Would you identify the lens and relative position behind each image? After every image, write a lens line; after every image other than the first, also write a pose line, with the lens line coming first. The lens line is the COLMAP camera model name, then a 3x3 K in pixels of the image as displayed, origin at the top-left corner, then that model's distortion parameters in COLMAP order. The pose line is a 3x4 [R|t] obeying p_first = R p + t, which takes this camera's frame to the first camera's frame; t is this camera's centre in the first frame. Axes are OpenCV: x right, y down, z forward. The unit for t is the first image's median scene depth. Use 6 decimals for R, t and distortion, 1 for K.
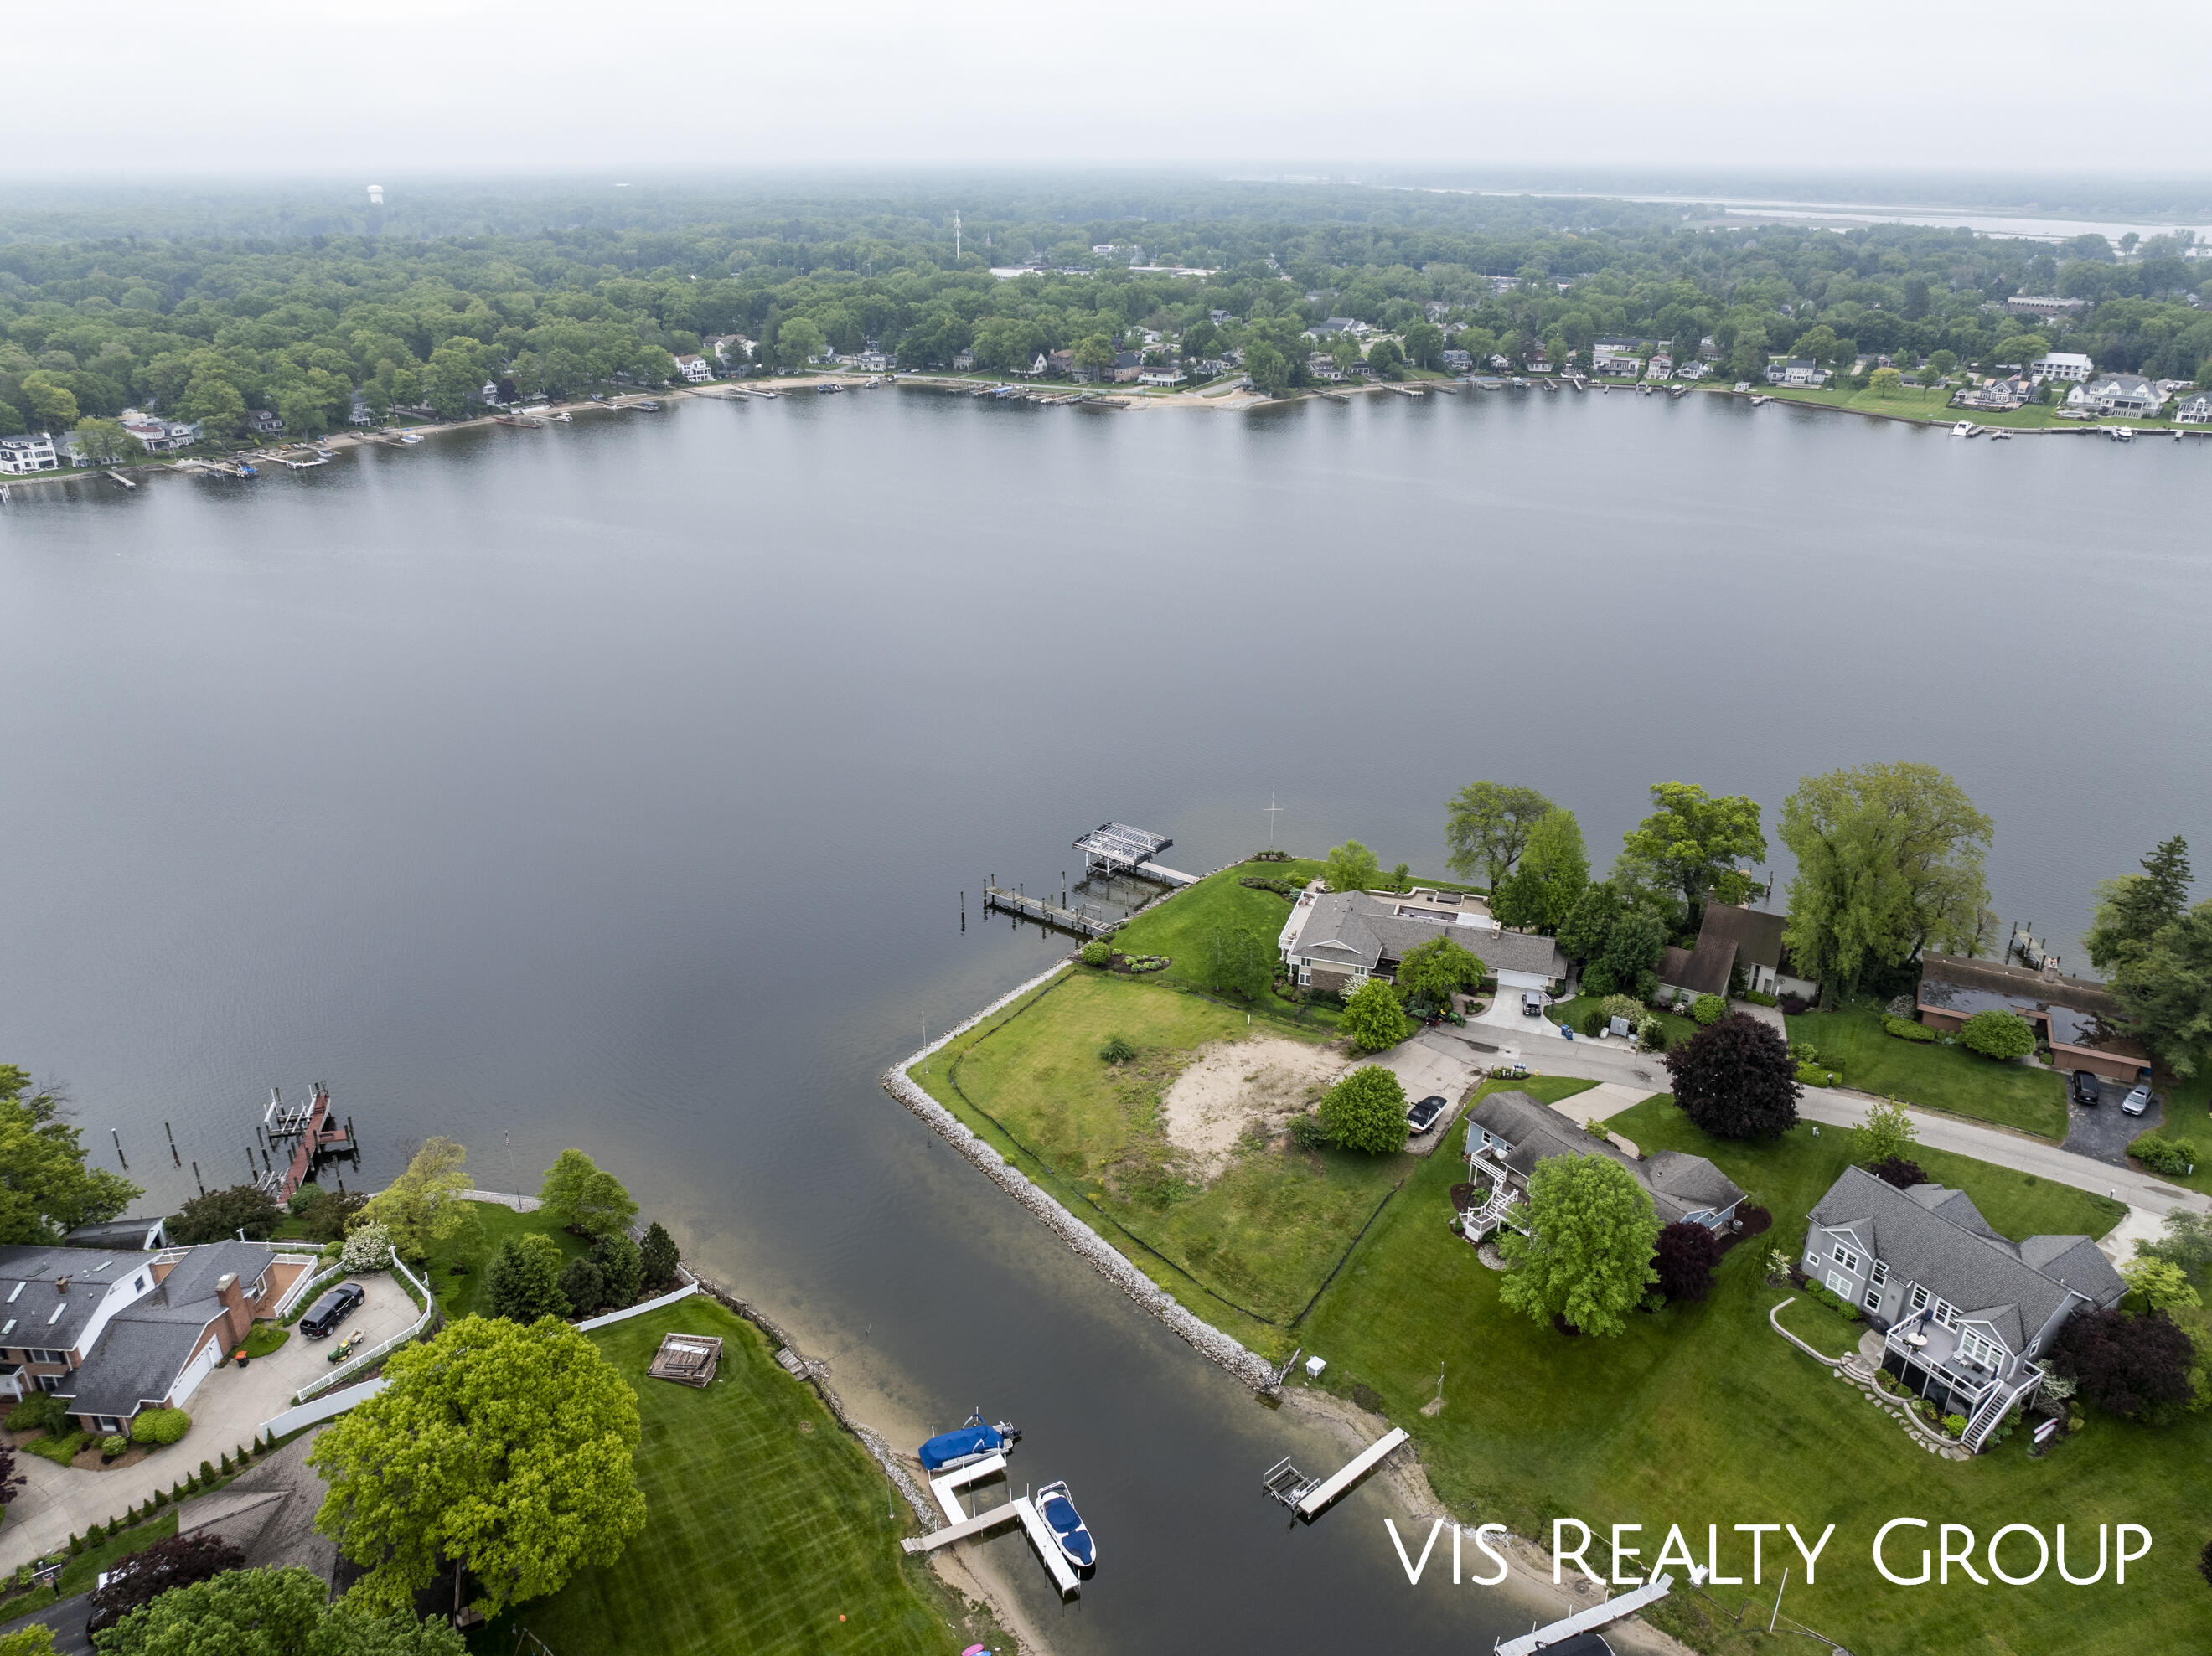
lens RADIAL K [[1558.8, 0, 1101.1], [0, 1558.8, 823.8], [0, 0, 1]] dist [-0.034886, -0.001630]
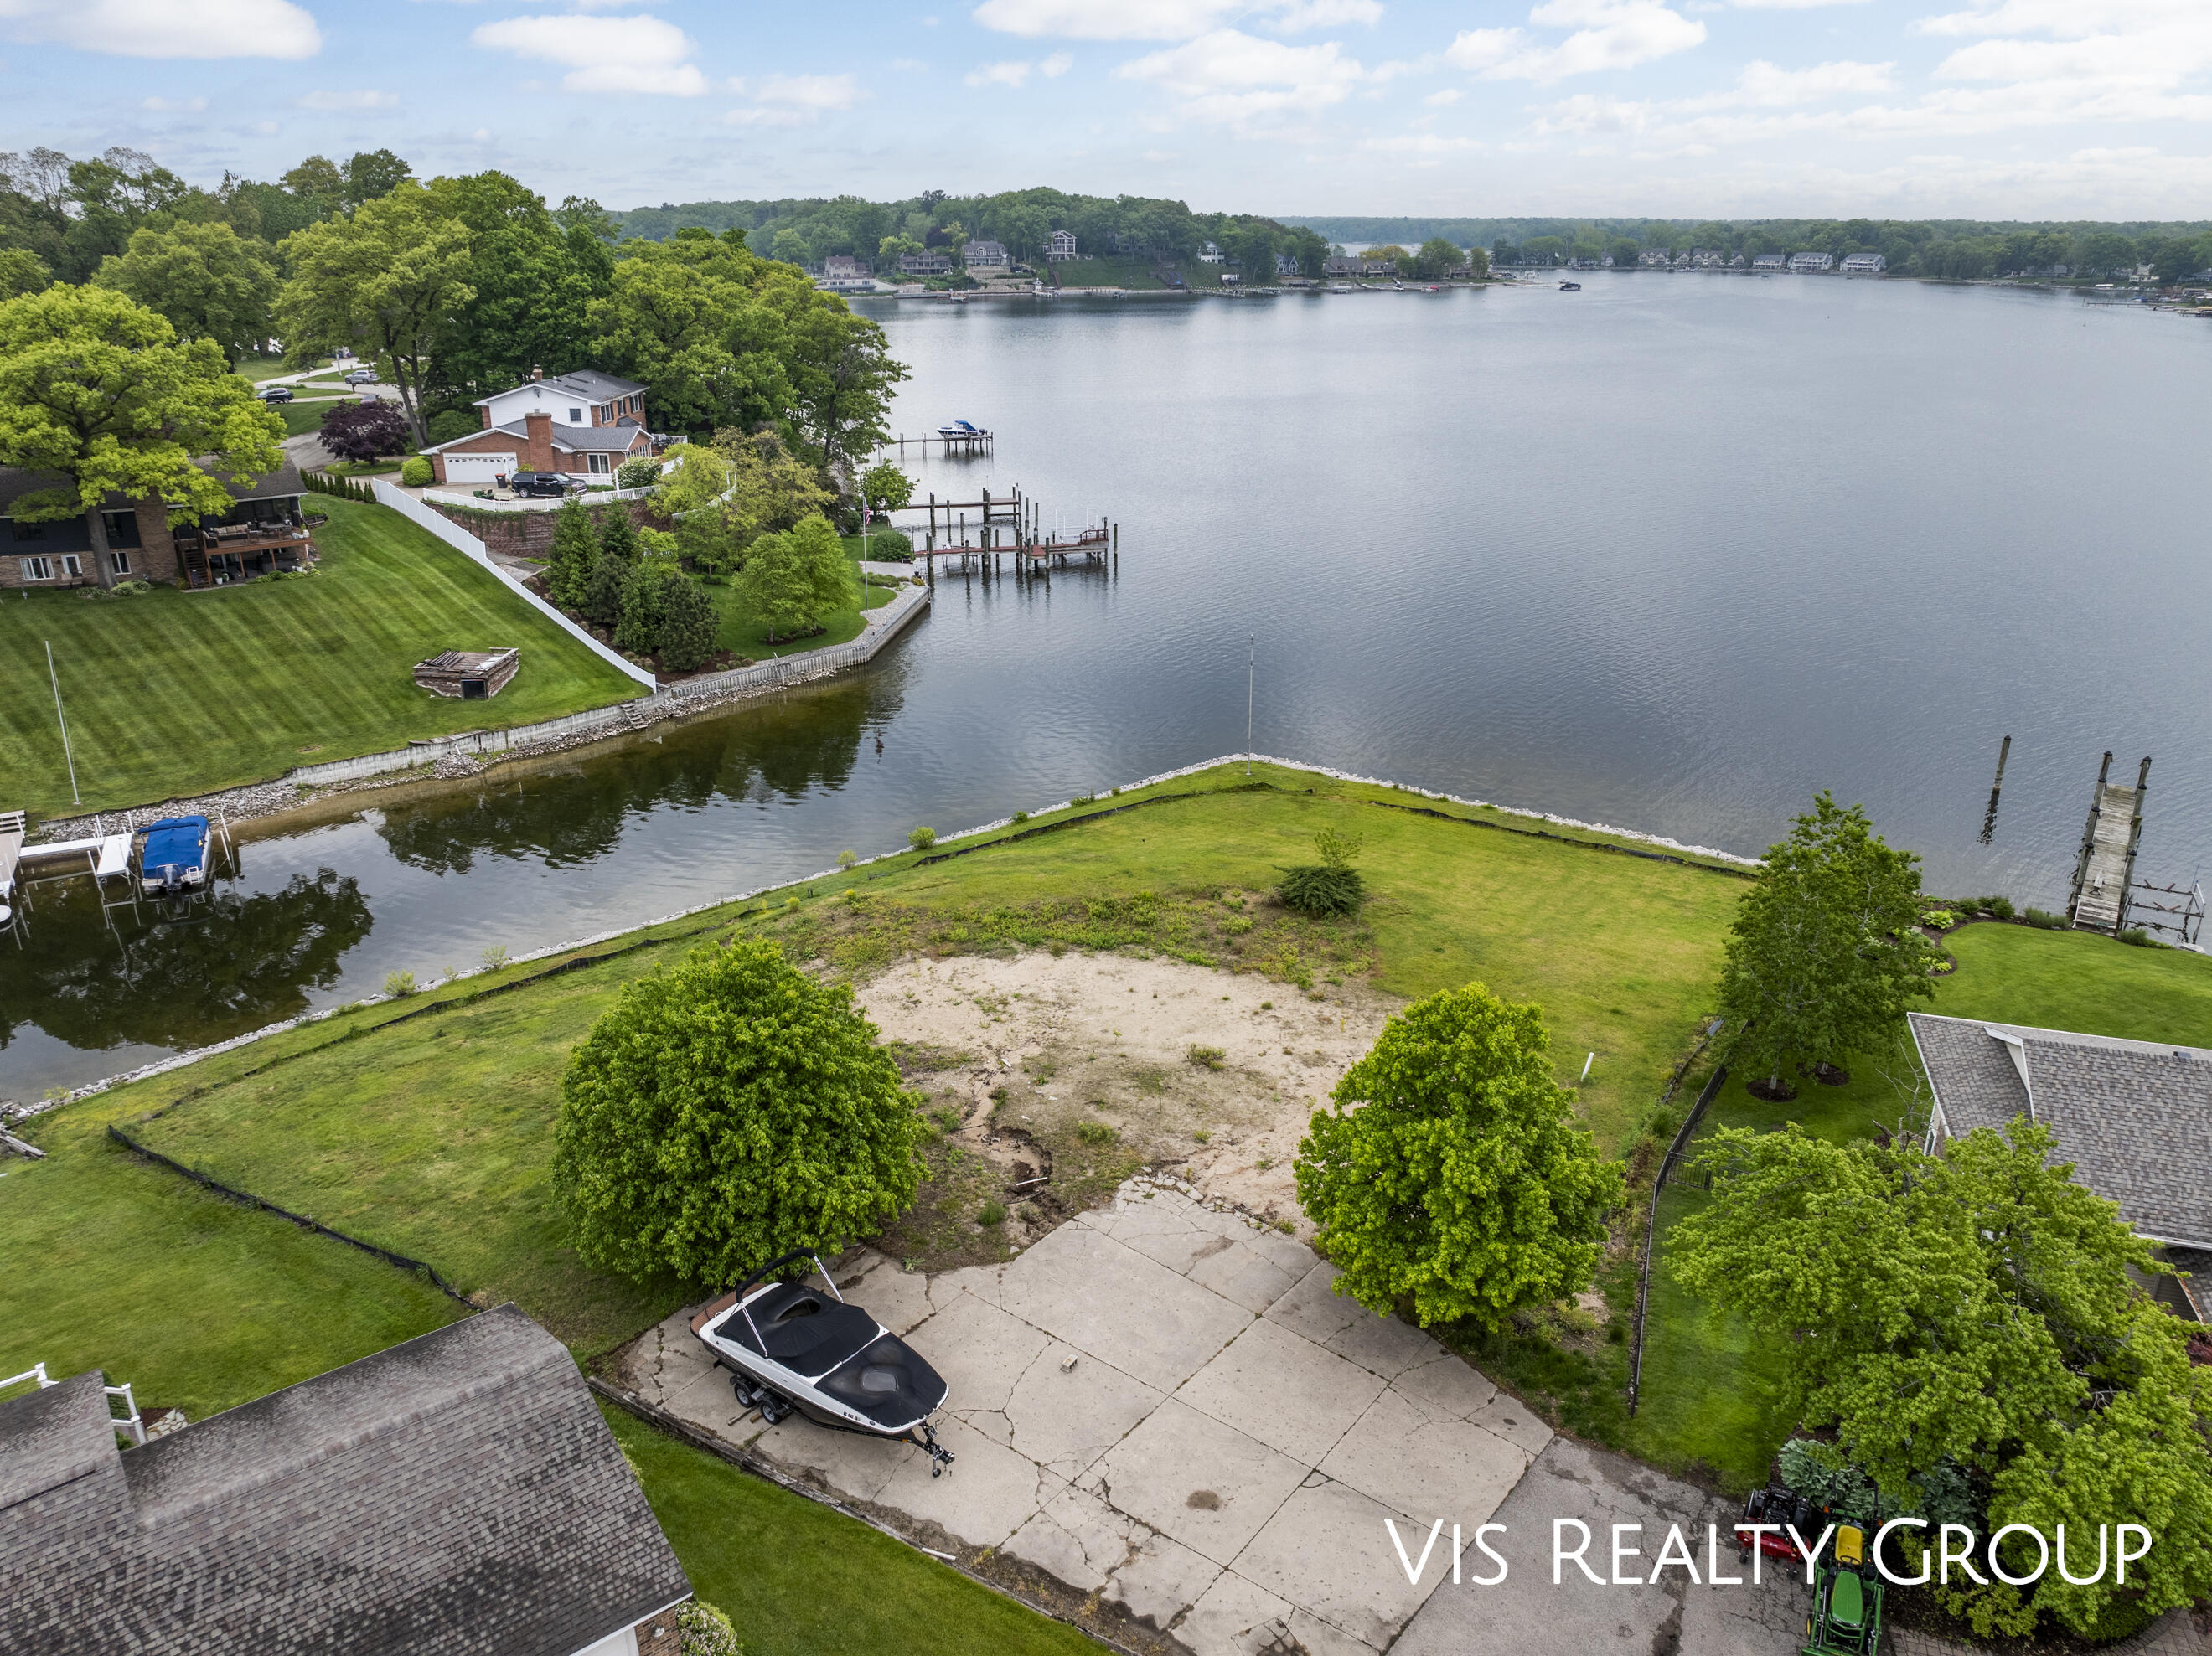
lens RADIAL K [[1558.8, 0, 1105.1], [0, 1558.8, 829.5], [0, 0, 1]] dist [-0.034886, -0.001630]
pose [[0.010501, 0.357165, -0.933982, 0.444750], [-0.392663, 0.860479, 0.324642, 0.044745], [0.919623, 0.363331, 0.149281, 1.137730]]
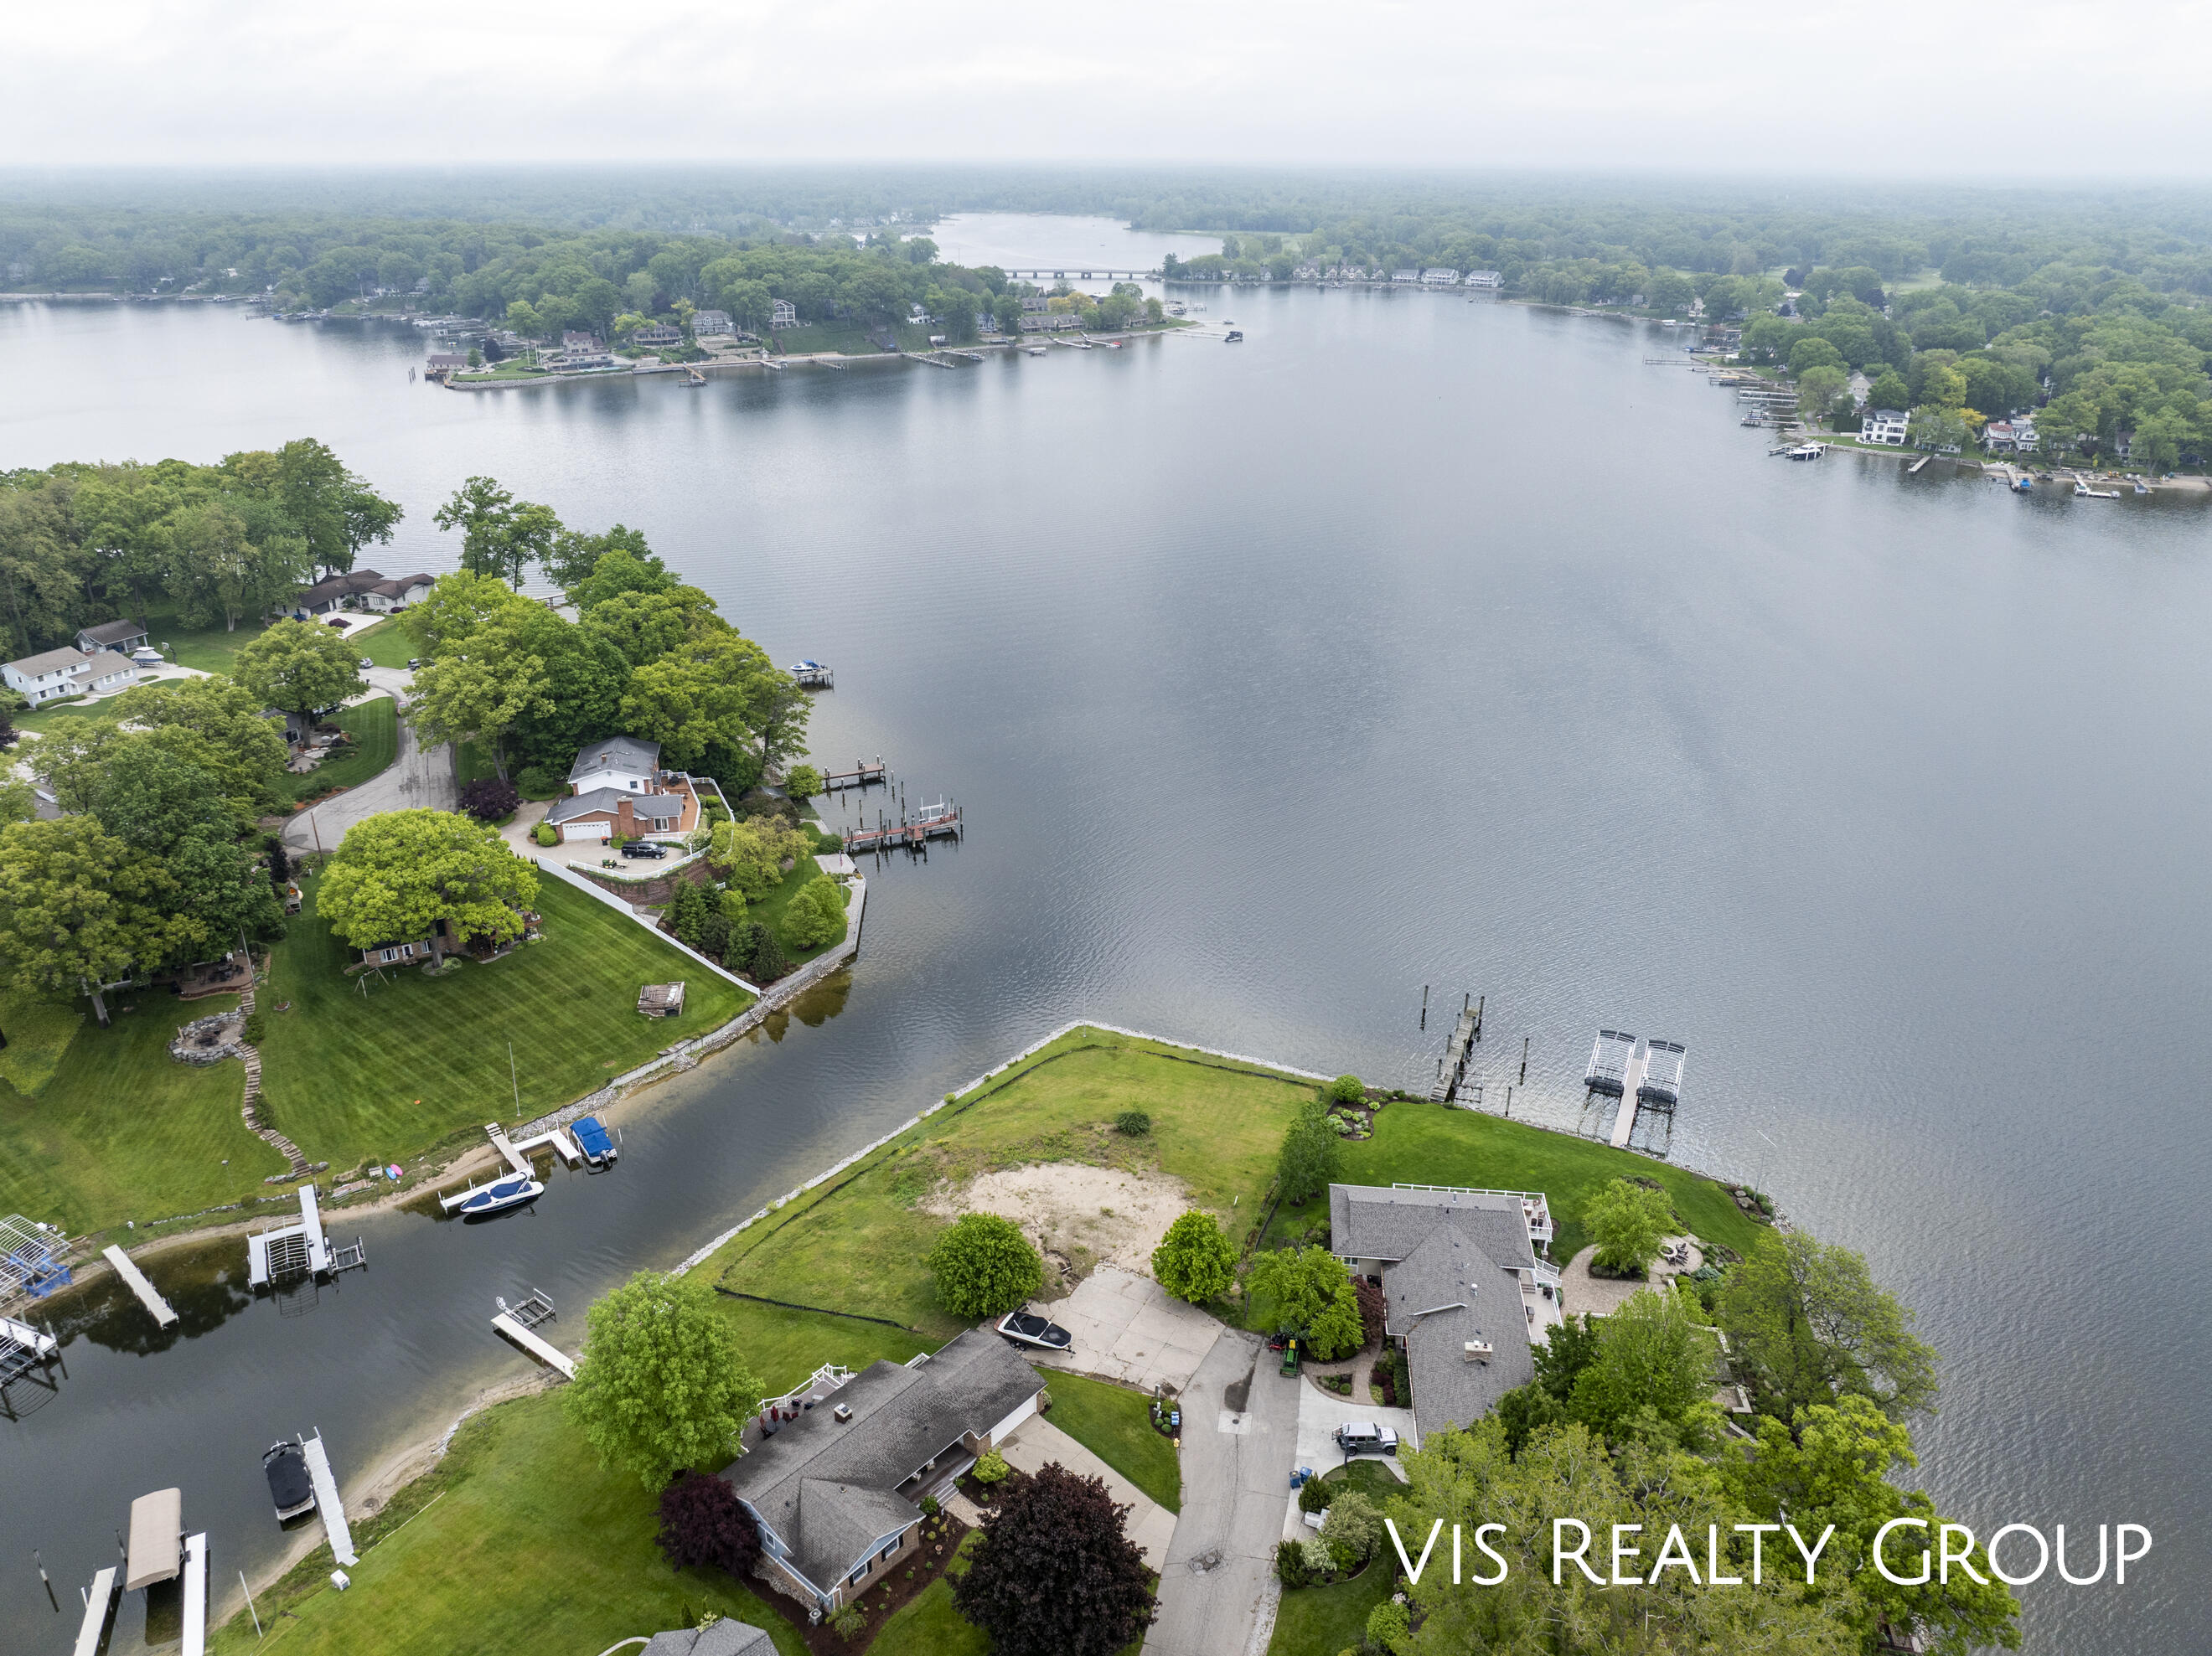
lens RADIAL K [[1558.8, 0, 1104.6], [0, 1558.8, 829.6], [0, 0, 1]] dist [-0.034886, -0.001630]
pose [[0.205681, 0.388604, -0.898155, 0.972078], [-0.388904, 0.874652, 0.289374, -0.334211], [0.898025, 0.289777, 0.331029, 0.804748]]
